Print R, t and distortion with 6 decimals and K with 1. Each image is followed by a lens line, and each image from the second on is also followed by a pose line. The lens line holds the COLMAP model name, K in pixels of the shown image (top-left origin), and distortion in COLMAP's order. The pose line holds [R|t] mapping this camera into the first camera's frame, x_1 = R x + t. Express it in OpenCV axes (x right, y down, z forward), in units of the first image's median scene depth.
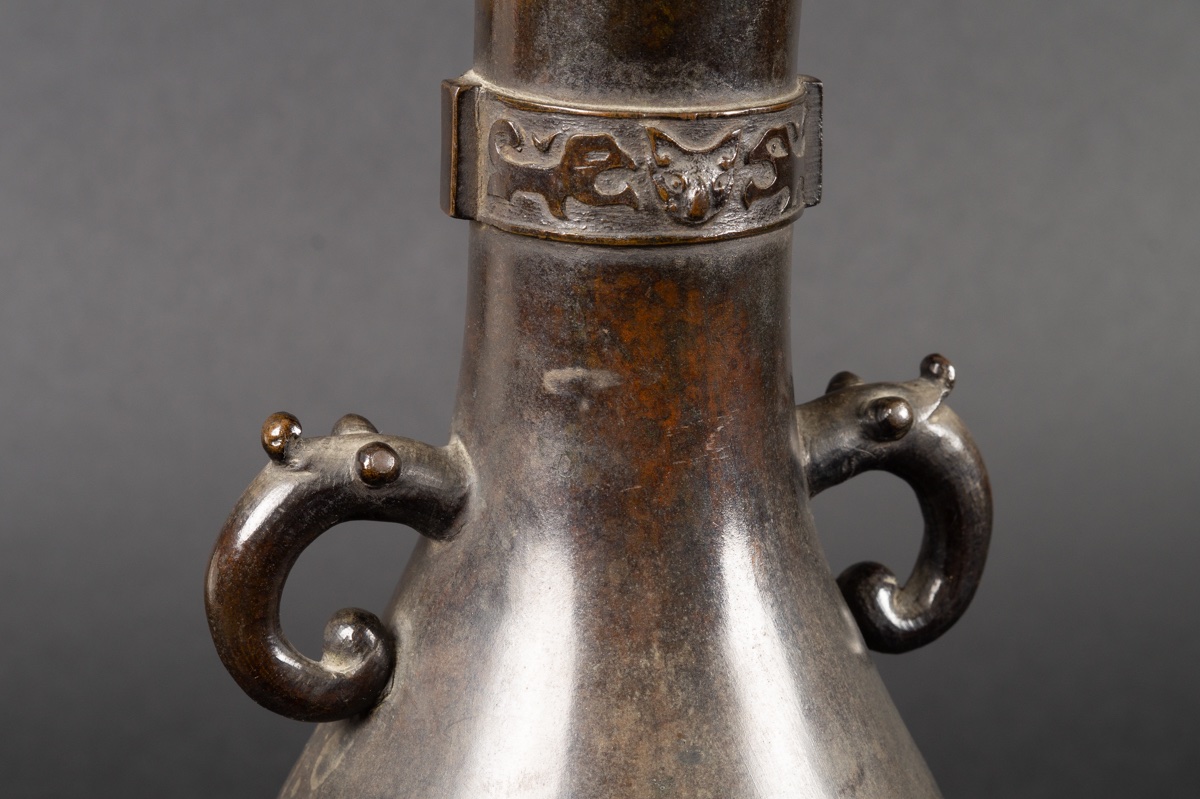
lens RADIAL K [[3025.0, 0, 620.8], [0, 3025.0, 399.3], [0, 0, 1]] dist [0.010230, -0.135833]
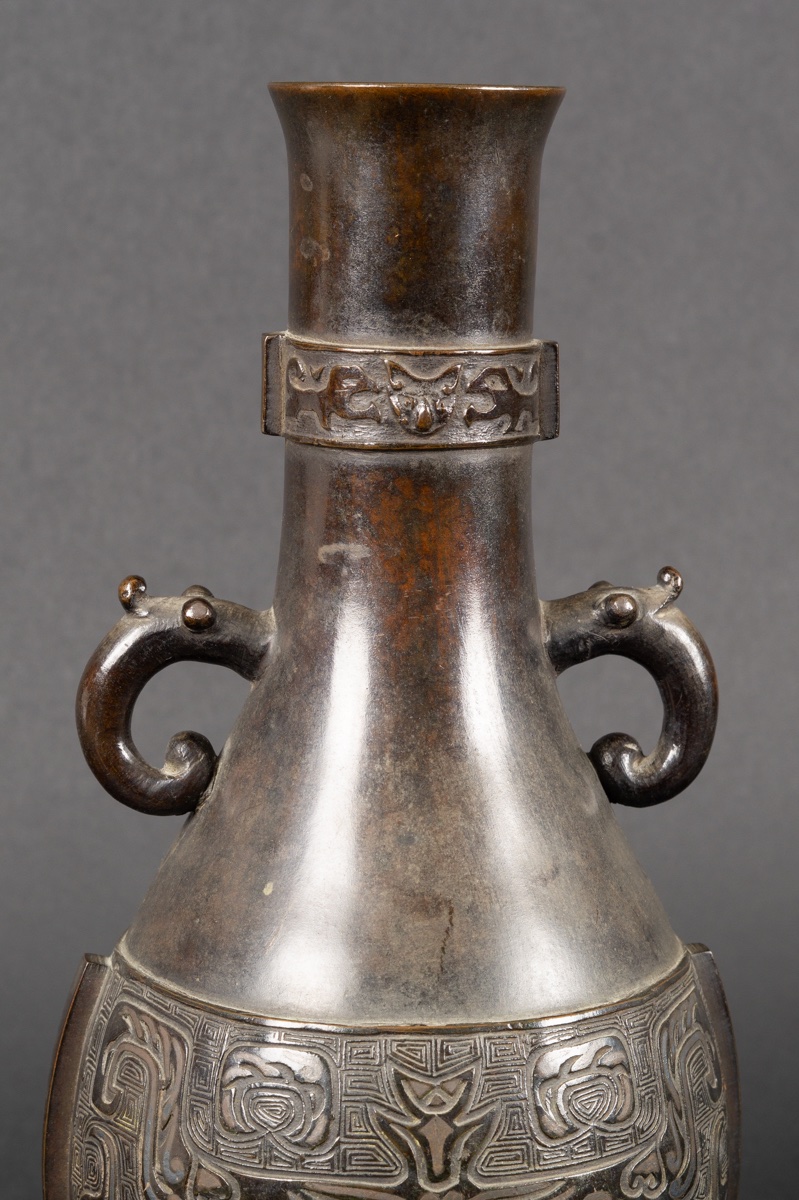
lens RADIAL K [[3101.6, 0, 426.0], [0, 3101.6, 568.4], [0, 0, 1]] dist [0.015407, -0.289798]
pose [[0.970644, 0.023067, -0.239413, 0.348307], [-0.052693, 0.991603, -0.118095, 0.159231], [0.234679, 0.127243, 0.963709, -0.305320]]
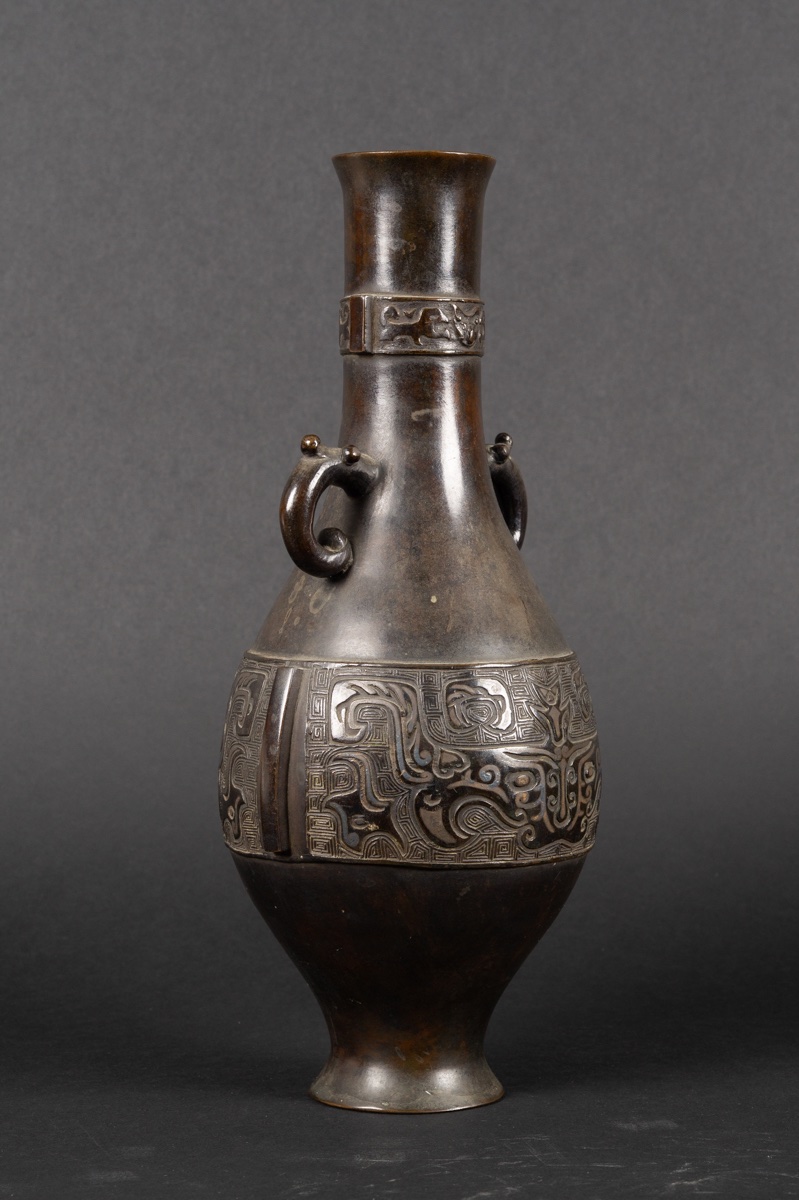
lens RADIAL K [[2861.2, 0, 399.5], [0, 2861.2, 600.0], [0, 0, 1]] dist [-0.001679, 0.134781]
pose [[0.874524, -0.047489, 0.482652, -1.116261], [0.145644, 0.974975, -0.167965, 0.506284], [-0.462597, 0.217185, 0.859555, -0.879090]]
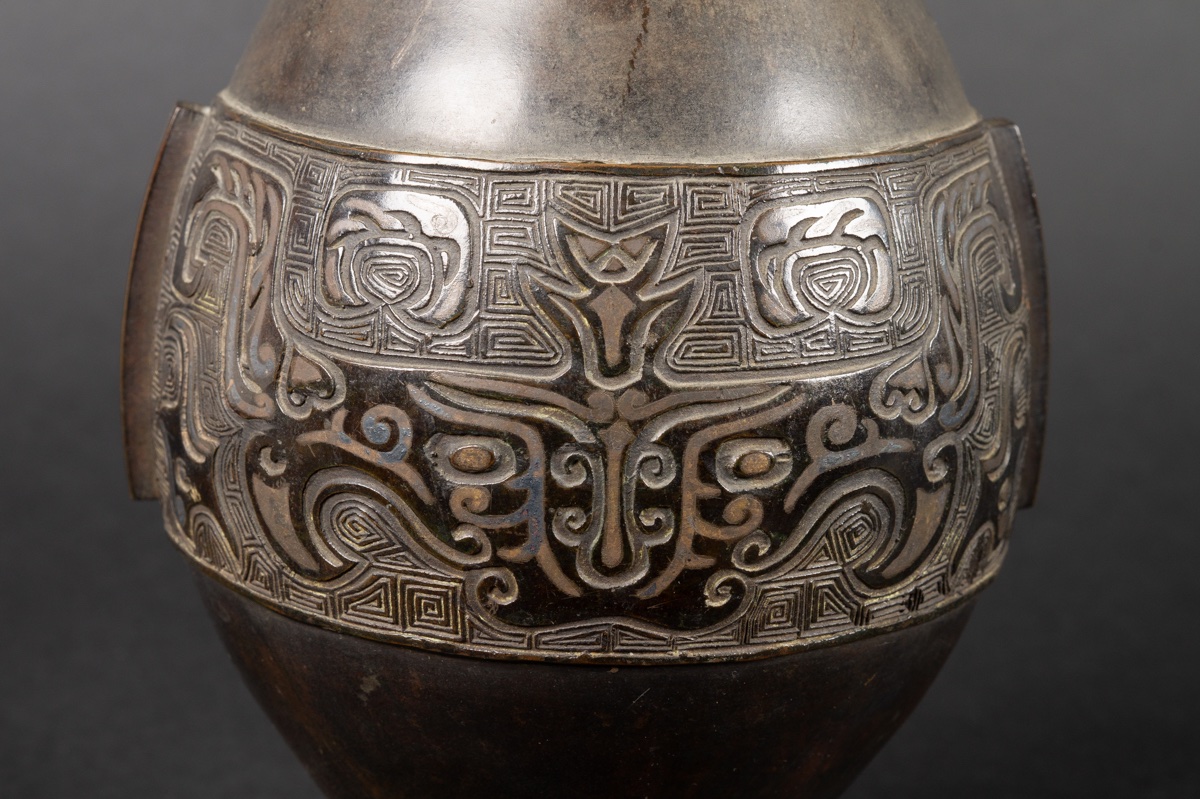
lens RADIAL K [[3025.0, 0, 620.8], [0, 3025.0, 399.3], [0, 0, 1]] dist [0.010230, -0.135833]
pose [[0.951471, 0.075385, -0.298362, 0.324910], [-0.084469, 0.996270, -0.017652, 0.283336], [0.295919, 0.041998, 0.954289, 0.105397]]
